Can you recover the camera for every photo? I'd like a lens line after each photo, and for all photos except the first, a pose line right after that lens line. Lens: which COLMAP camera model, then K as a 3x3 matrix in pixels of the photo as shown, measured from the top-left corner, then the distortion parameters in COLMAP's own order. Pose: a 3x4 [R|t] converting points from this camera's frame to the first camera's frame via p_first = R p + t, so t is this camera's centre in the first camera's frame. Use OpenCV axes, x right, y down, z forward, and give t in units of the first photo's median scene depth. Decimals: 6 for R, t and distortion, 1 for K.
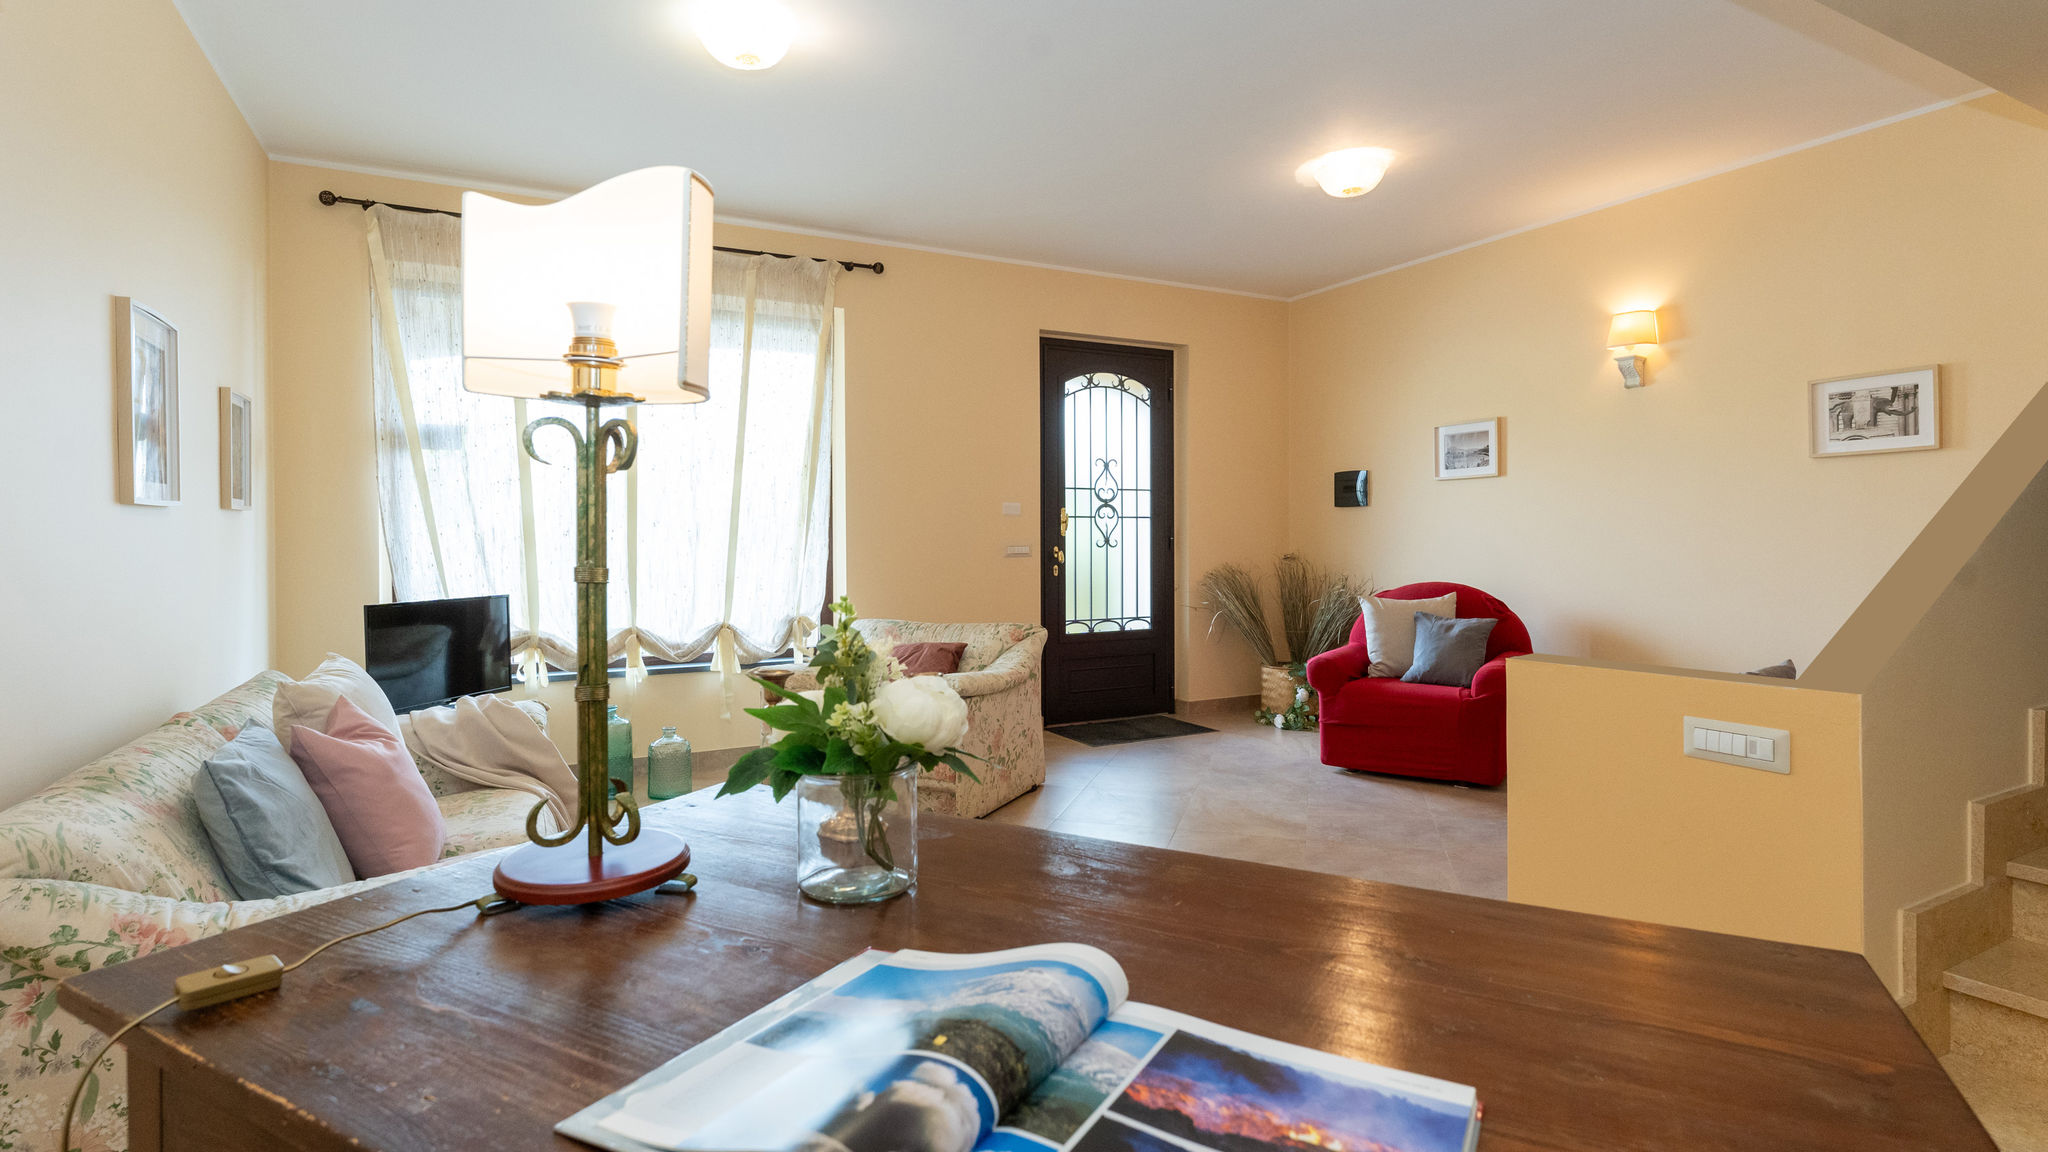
lens RADIAL K [[993.4, 0, 1023.9], [0, 993.4, 542.3], [0, 0, 1]] dist [0.001776, 0.000677]
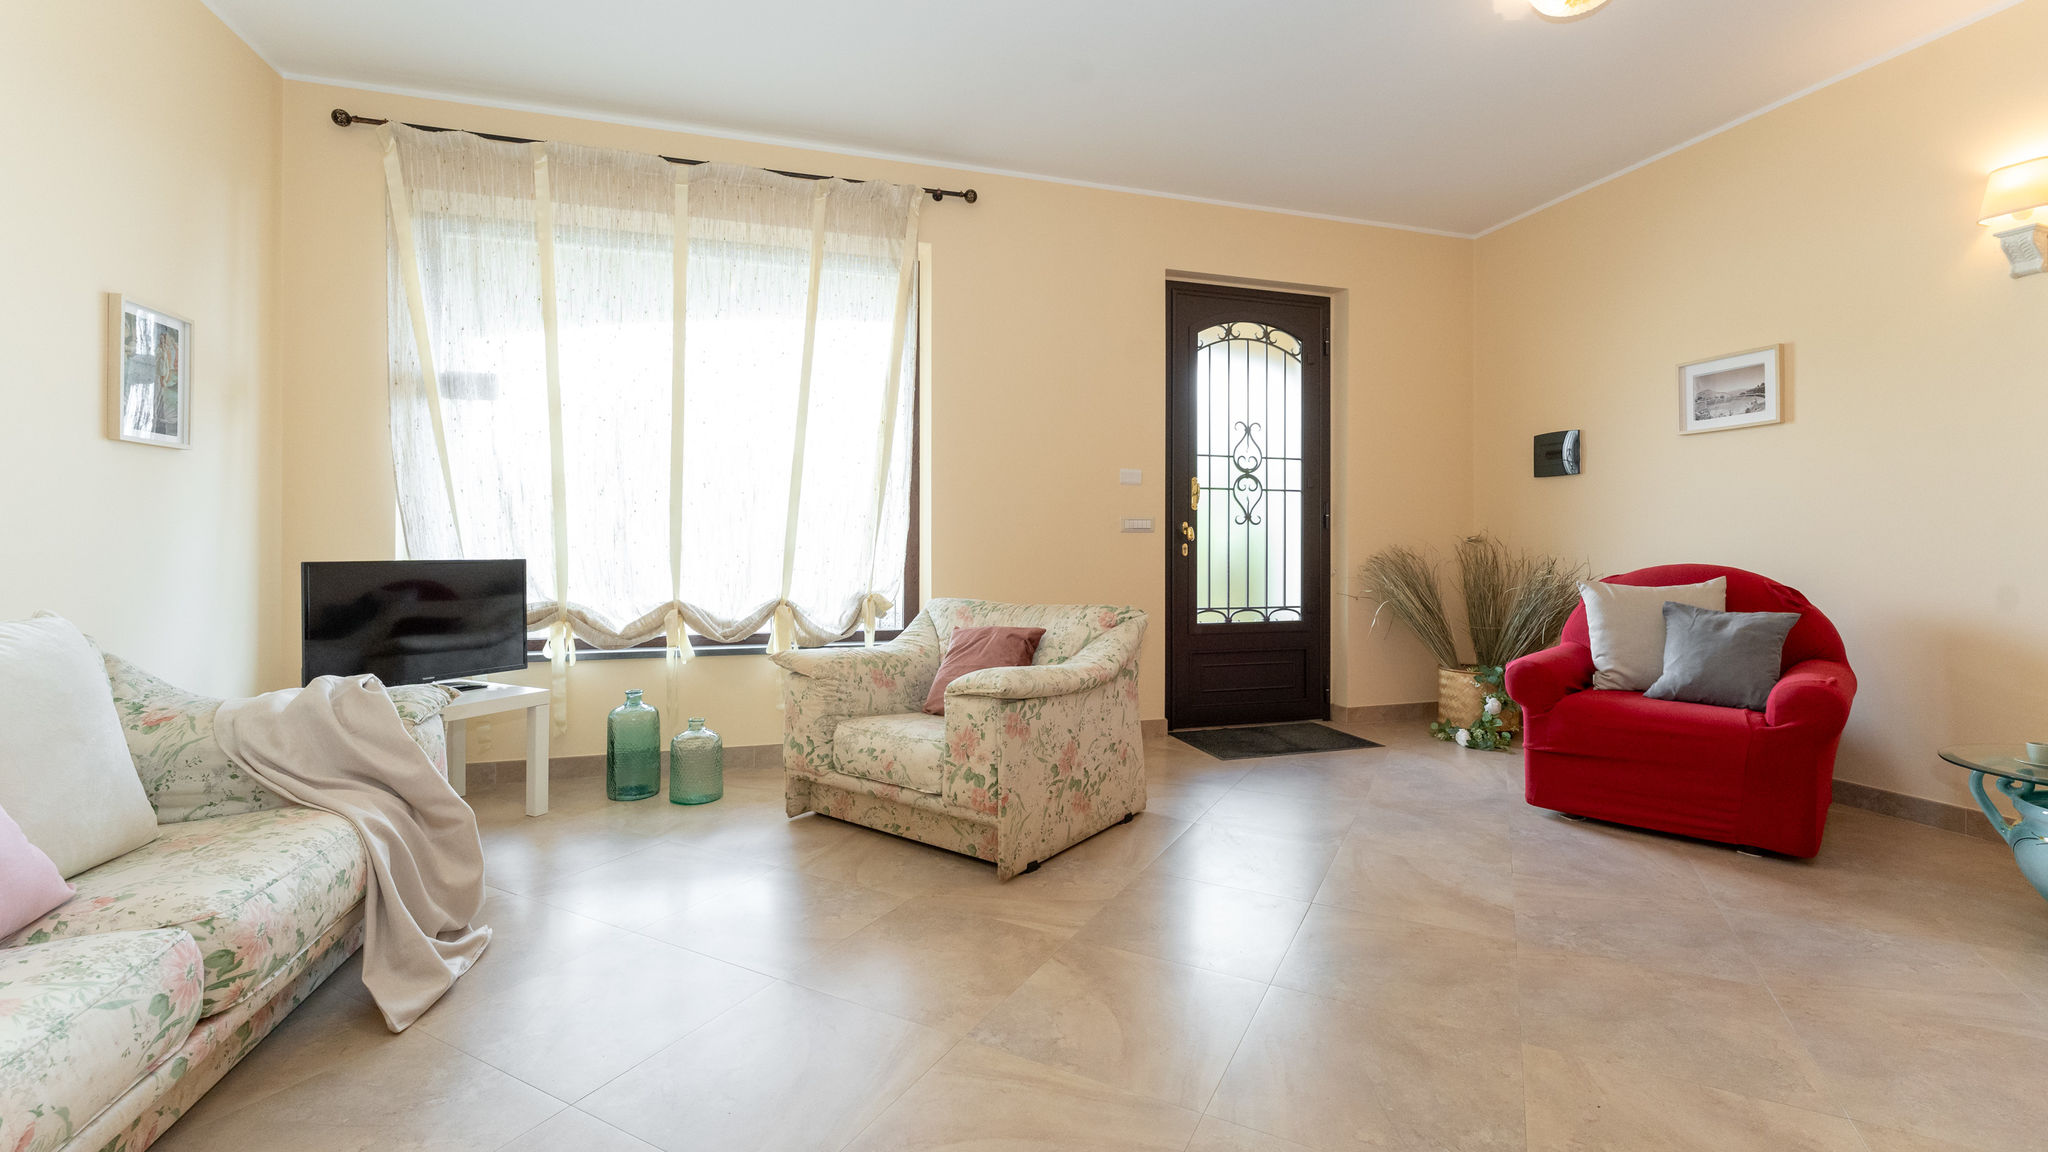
lens RADIAL K [[866.0, 0, 1039.8], [0, 866.0, 535.2], [0, 0, 1]] dist [-0.006281, 0.000268]
pose [[0.981386, 0.004659, -0.191987, 0.065160], [-0.007447, 0.999877, -0.013804, 0.033559], [0.191899, 0.014977, 0.981300, 0.293876]]
